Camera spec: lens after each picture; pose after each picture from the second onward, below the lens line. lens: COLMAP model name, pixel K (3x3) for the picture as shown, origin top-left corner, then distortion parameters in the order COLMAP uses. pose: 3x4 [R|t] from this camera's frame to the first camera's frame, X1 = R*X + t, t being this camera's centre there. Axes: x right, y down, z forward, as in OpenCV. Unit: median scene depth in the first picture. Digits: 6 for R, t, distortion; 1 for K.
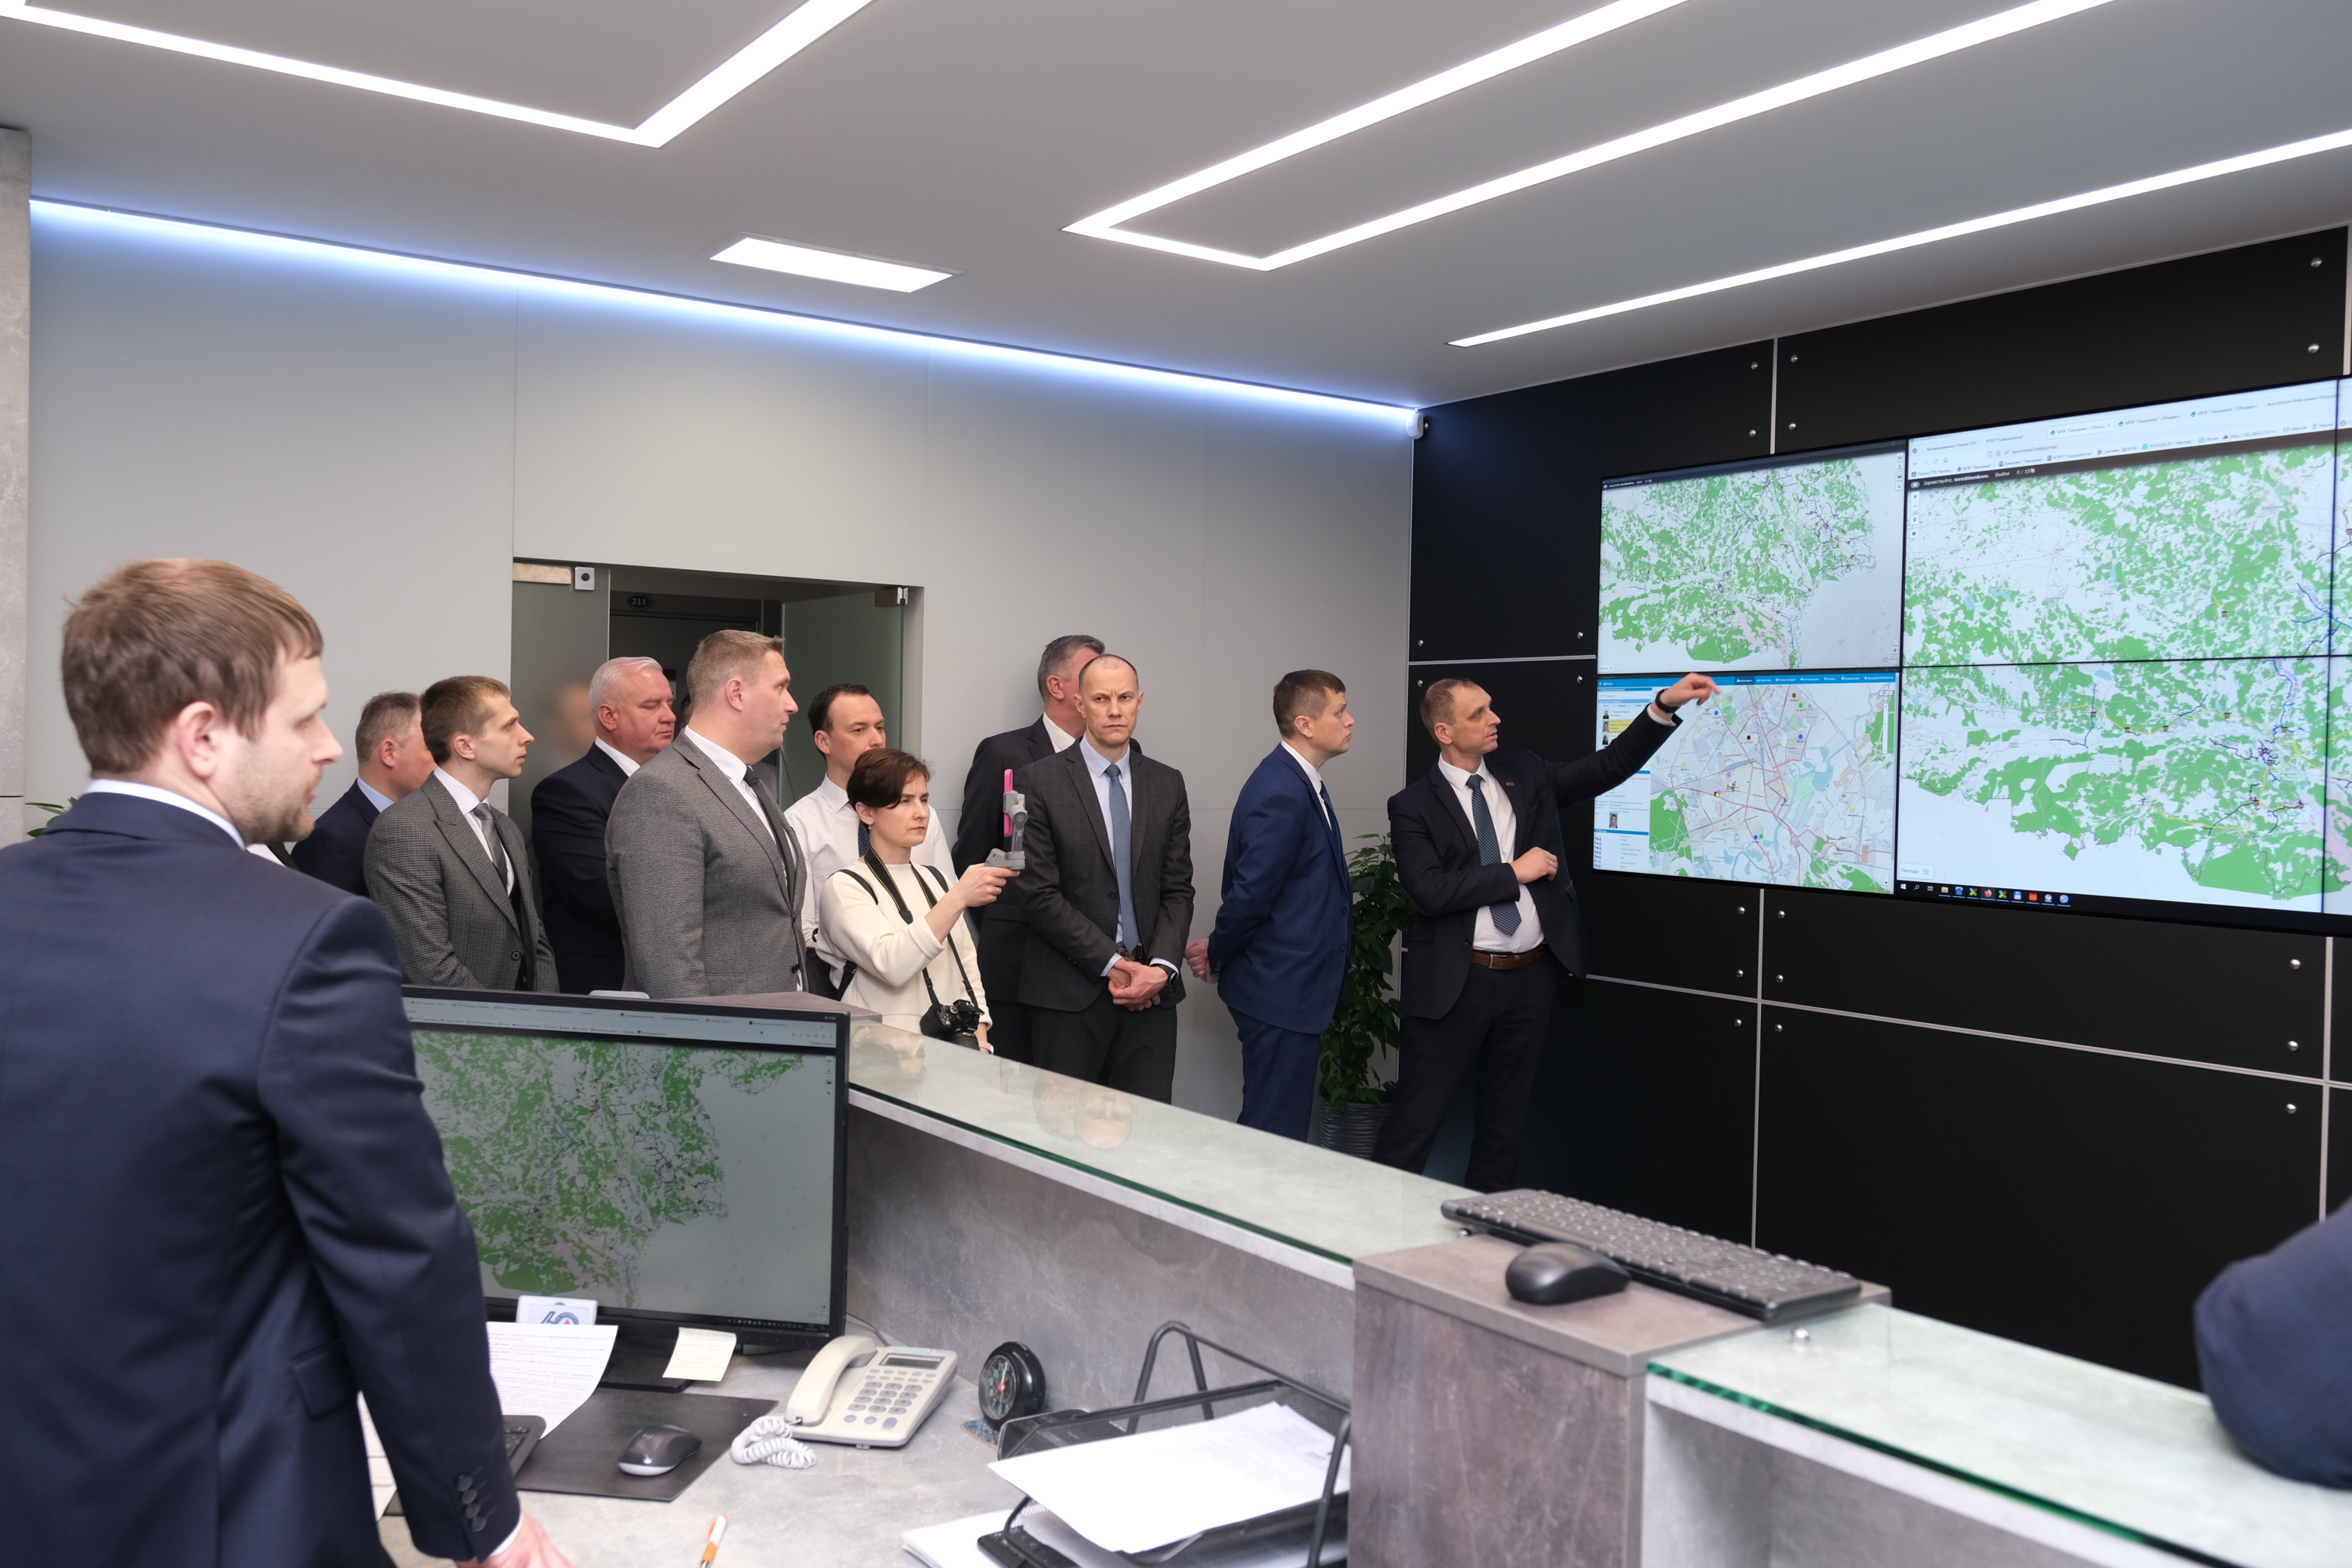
lens RADIAL K [[1905.5, 0, 1186.2], [0, 1905.5, 788.9], [0, 0, 1]] dist [-0.000136, 0.007427]
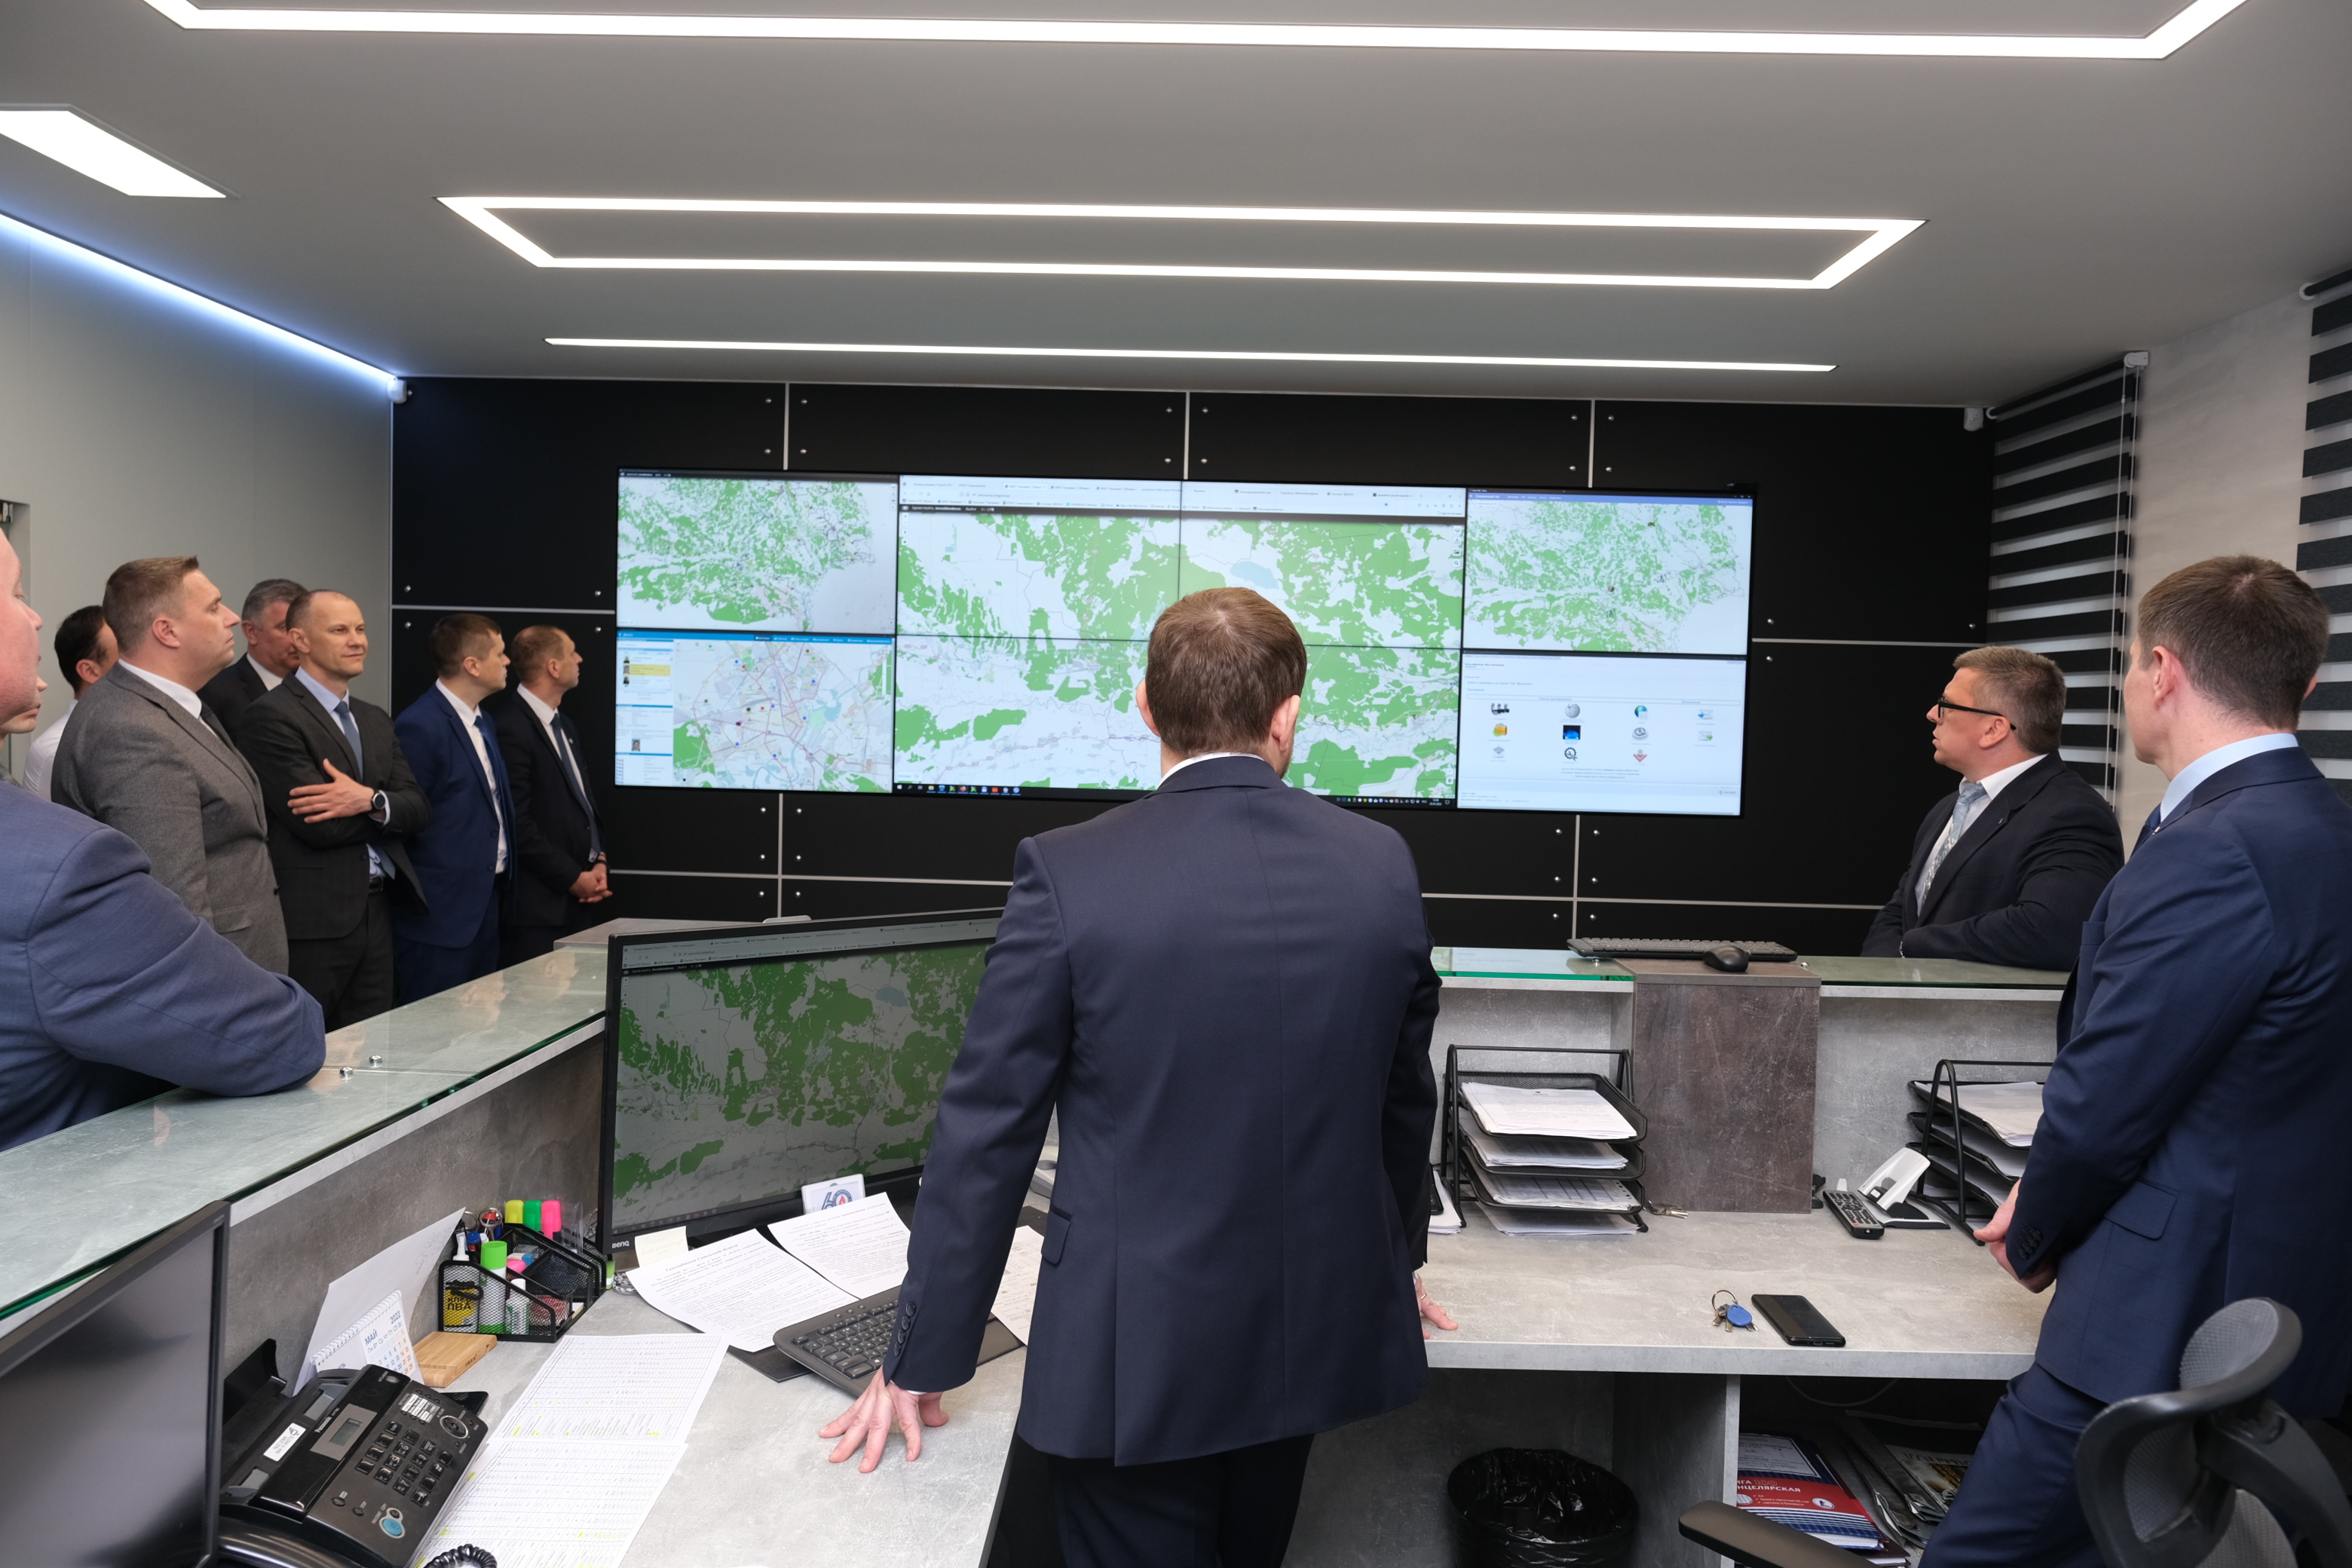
lens RADIAL K [[1575.4, 0, 1163.6], [0, 1575.4, 769.0], [0, 0, 1]] dist [-0.023622, 0.017282]
pose [[0.597959, -0.032811, 0.800855, -0.464912], [0.001812, 0.999215, 0.039585, -0.009440], [-0.801525, -0.022219, 0.597548, 0.131358]]
